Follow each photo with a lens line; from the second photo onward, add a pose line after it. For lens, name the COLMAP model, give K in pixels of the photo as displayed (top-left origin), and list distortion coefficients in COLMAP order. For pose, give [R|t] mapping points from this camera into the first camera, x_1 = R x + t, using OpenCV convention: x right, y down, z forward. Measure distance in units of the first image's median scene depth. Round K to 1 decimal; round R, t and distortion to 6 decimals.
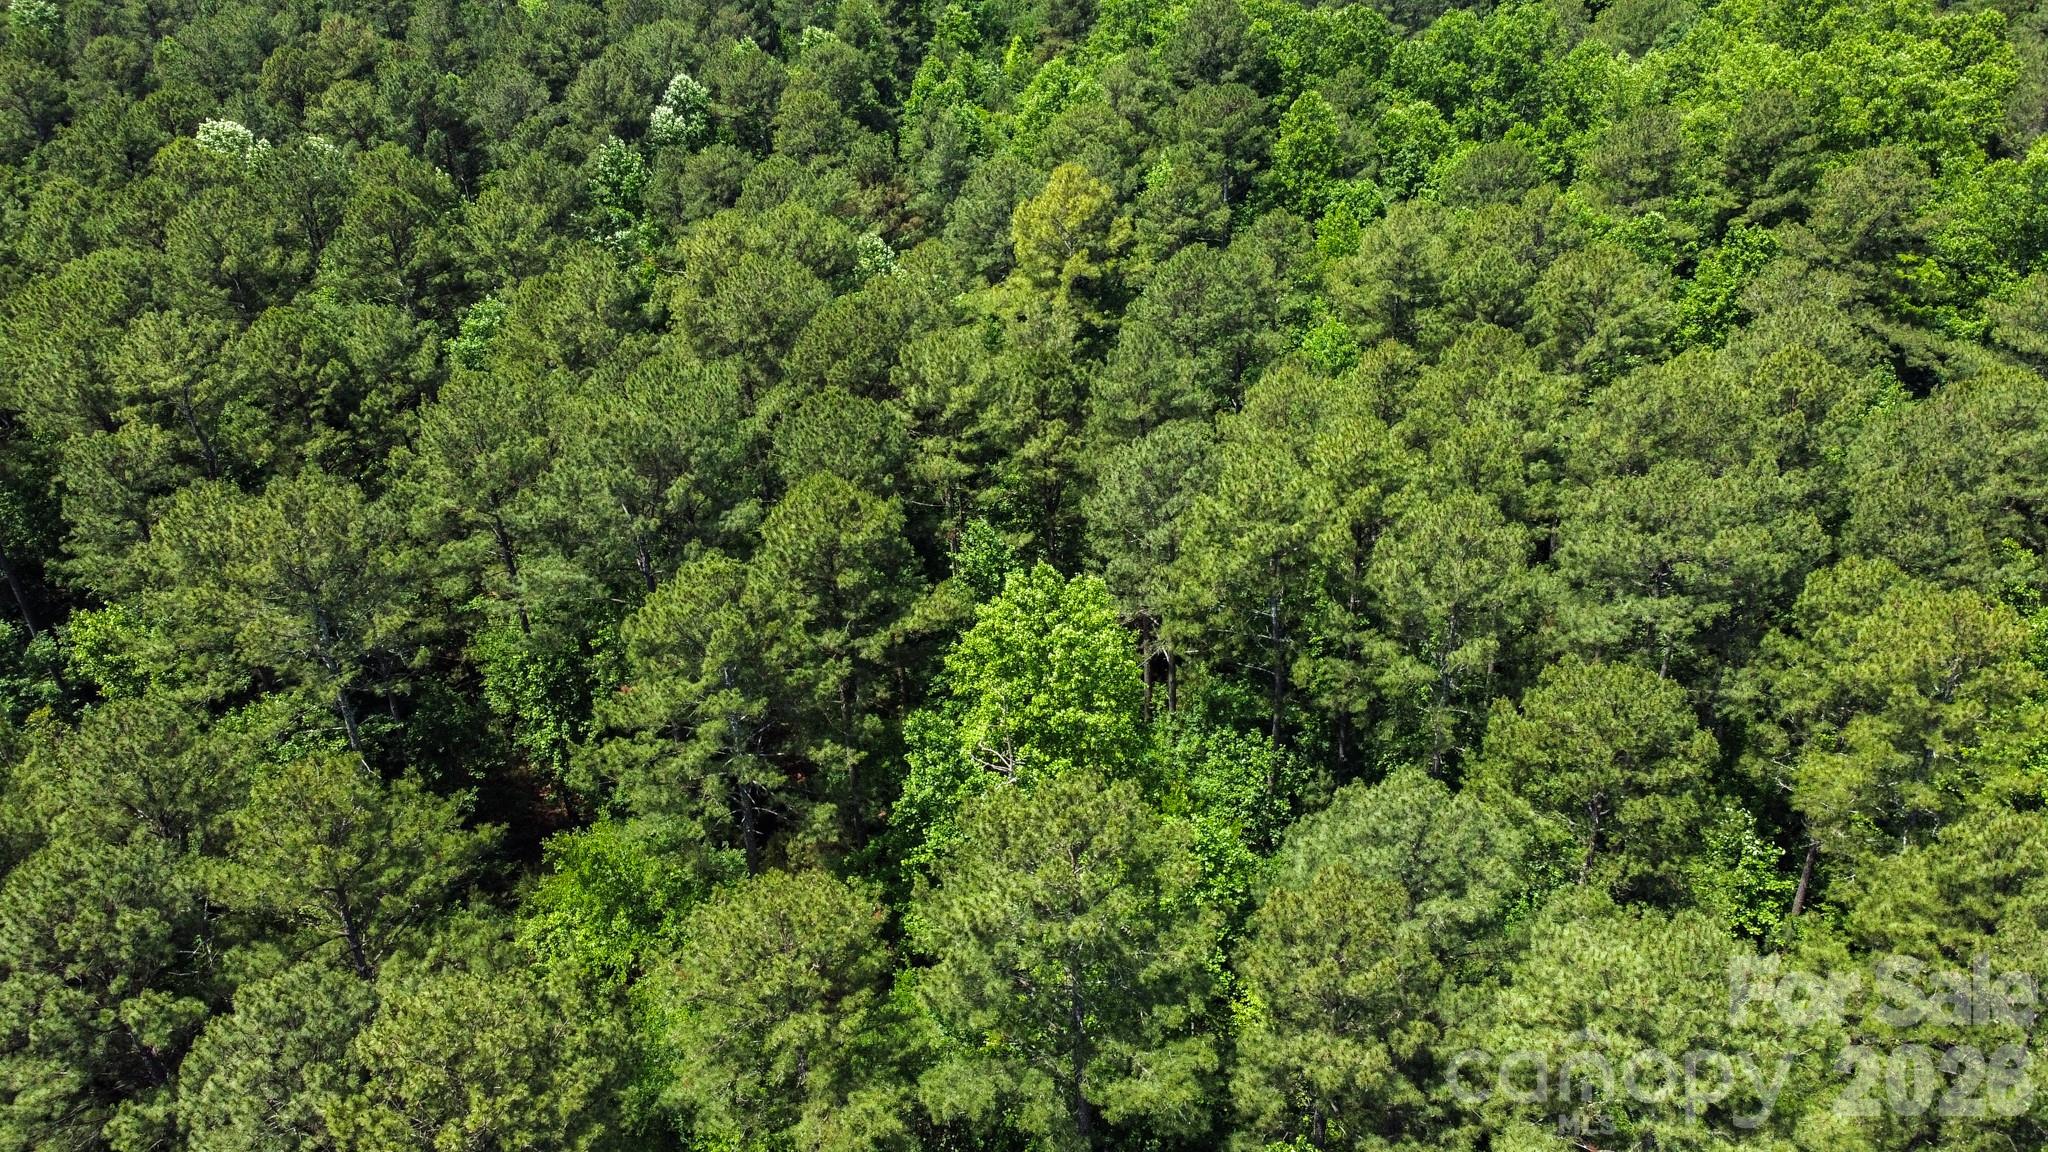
lens RADIAL K [[1562.1, 0, 1024.0], [0, 1562.1, 576.0], [0, 0, 1]] dist [-0.036337, 0.072081]
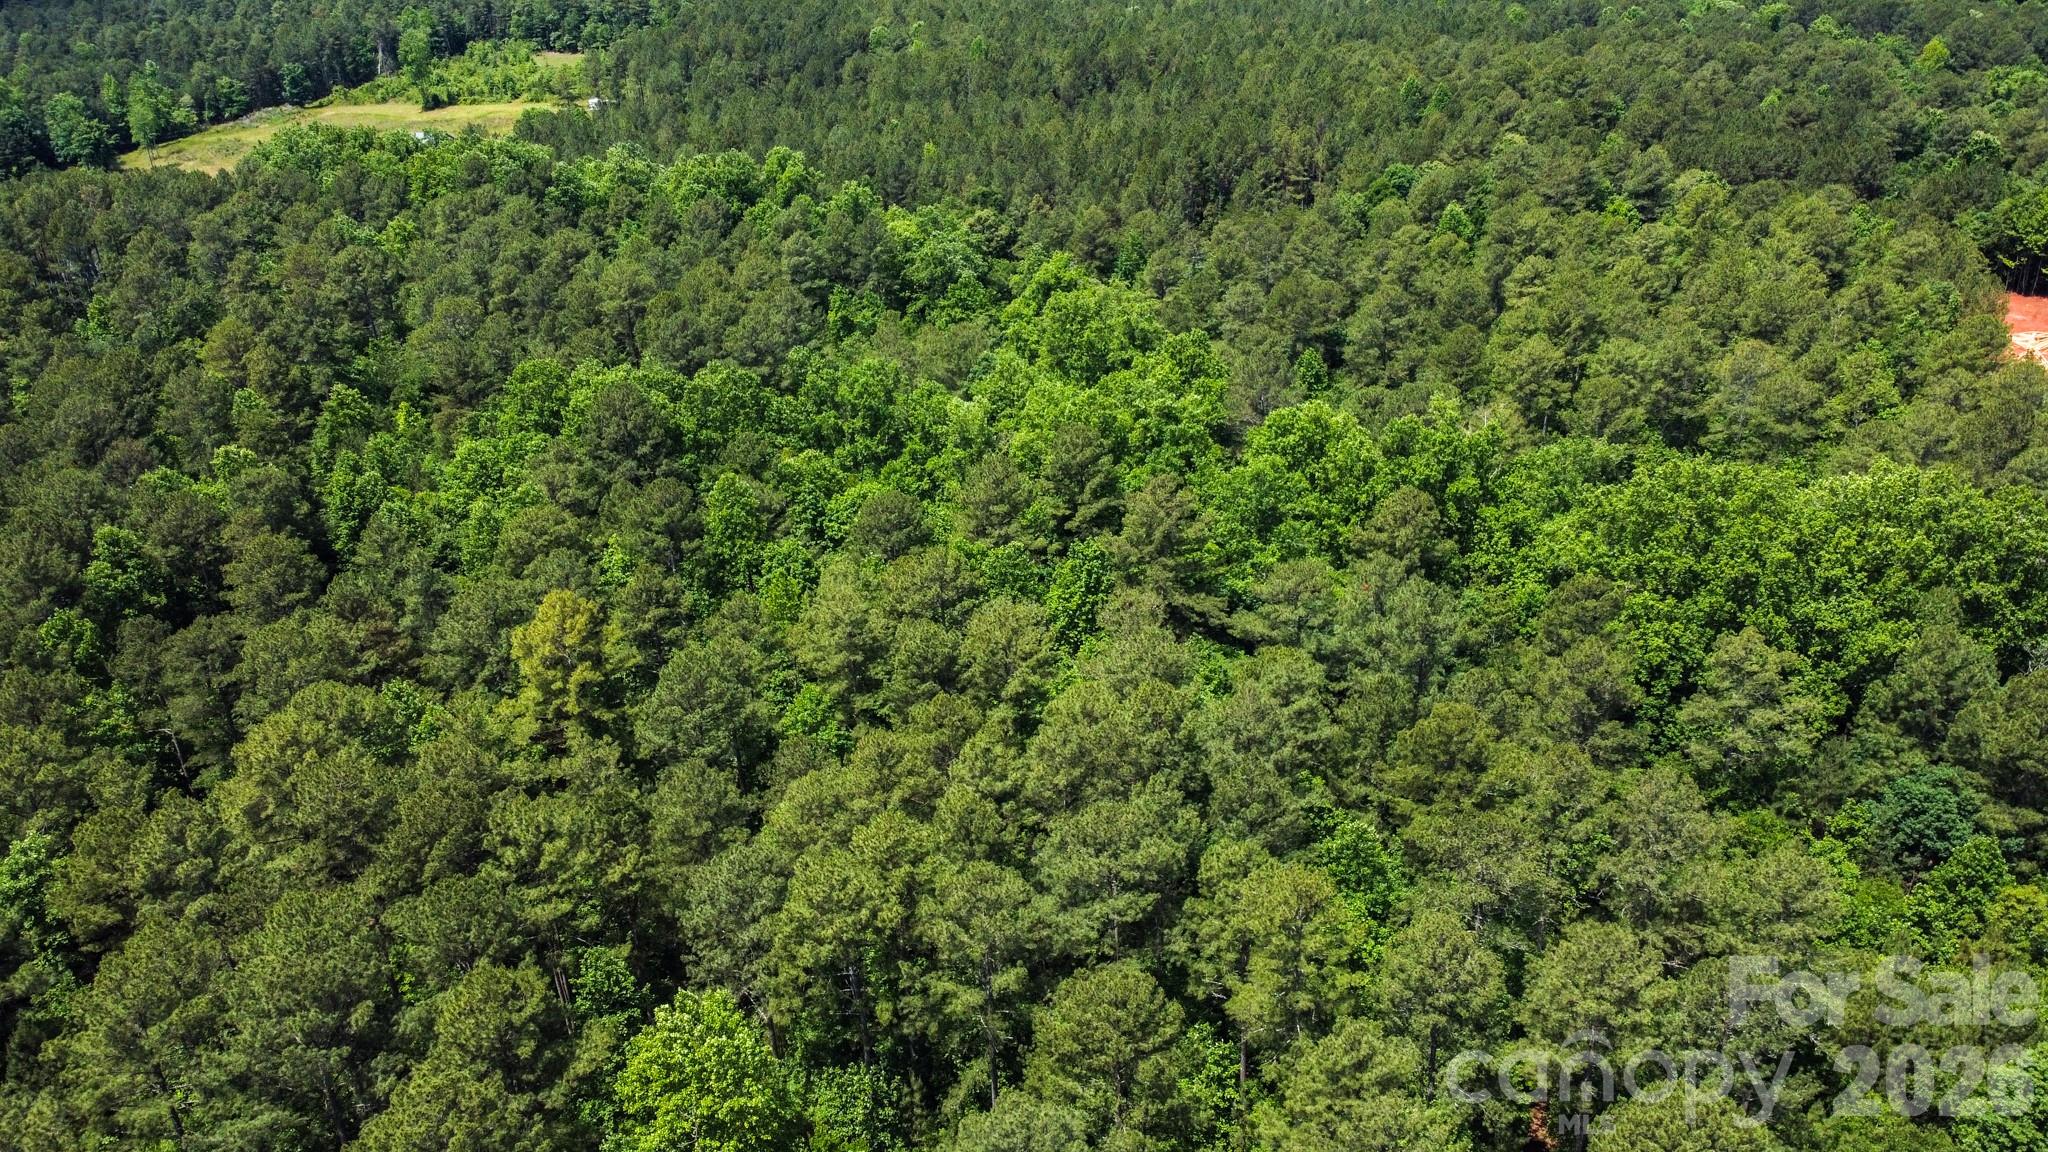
lens RADIAL K [[1553.7, 0, 1020.7], [0, 1553.7, 574.6], [0, 0, 1]] dist [0.006442, -0.006846]
pose [[0.904517, -0.176160, 0.388351, -0.113732], [0.219850, 0.972968, -0.070710, -0.126141], [-0.365397, 0.149337, 0.918795, -0.215262]]
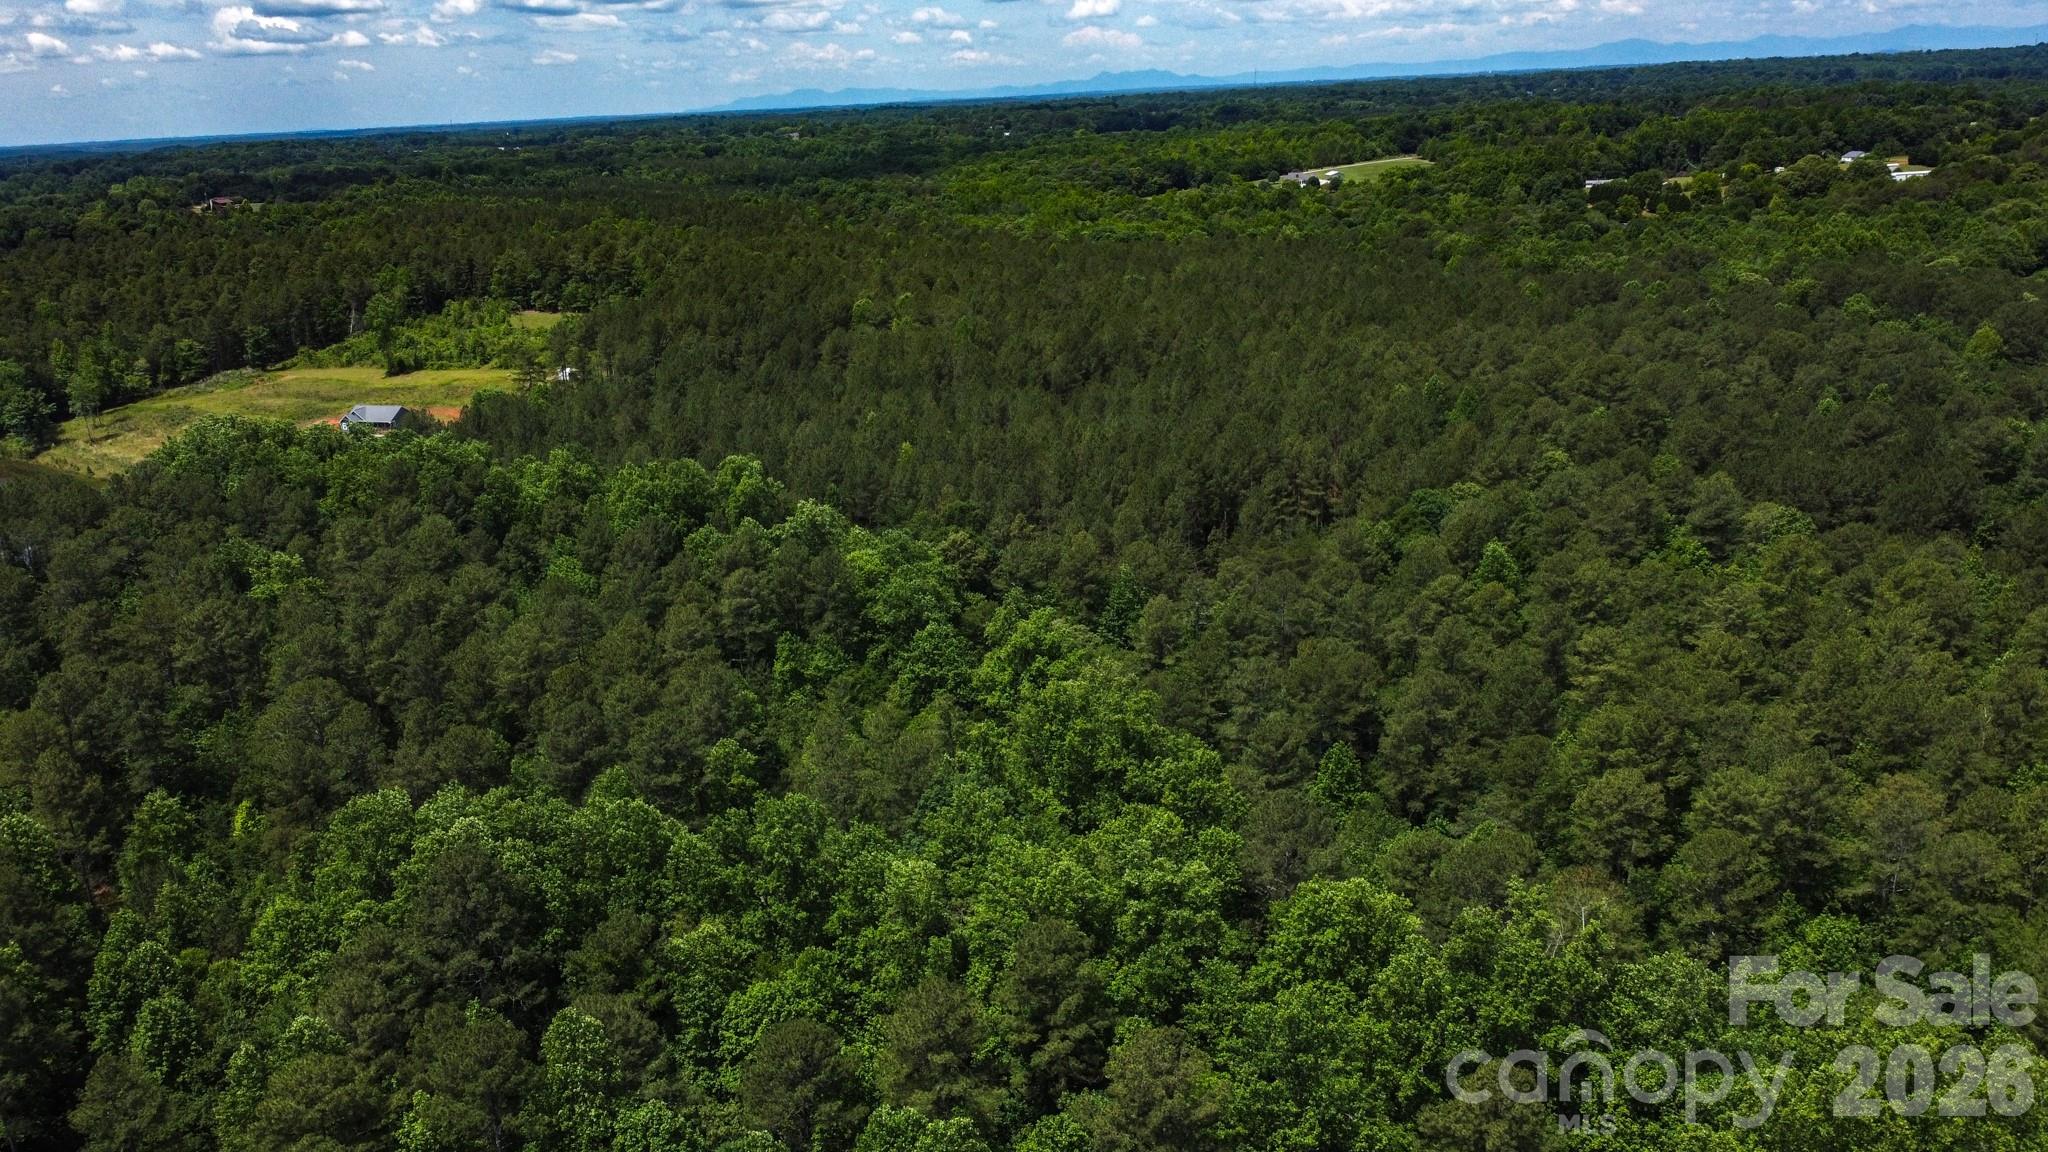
lens RADIAL K [[1553.7, 0, 1020.7], [0, 1553.7, 574.6], [0, 0, 1]] dist [0.006442, -0.006846]
pose [[0.906053, -0.117081, 0.406646, 0.100924], [0.213703, 0.956018, -0.200900, -0.393472], [-0.365239, 0.268927, 0.891223, 0.055118]]
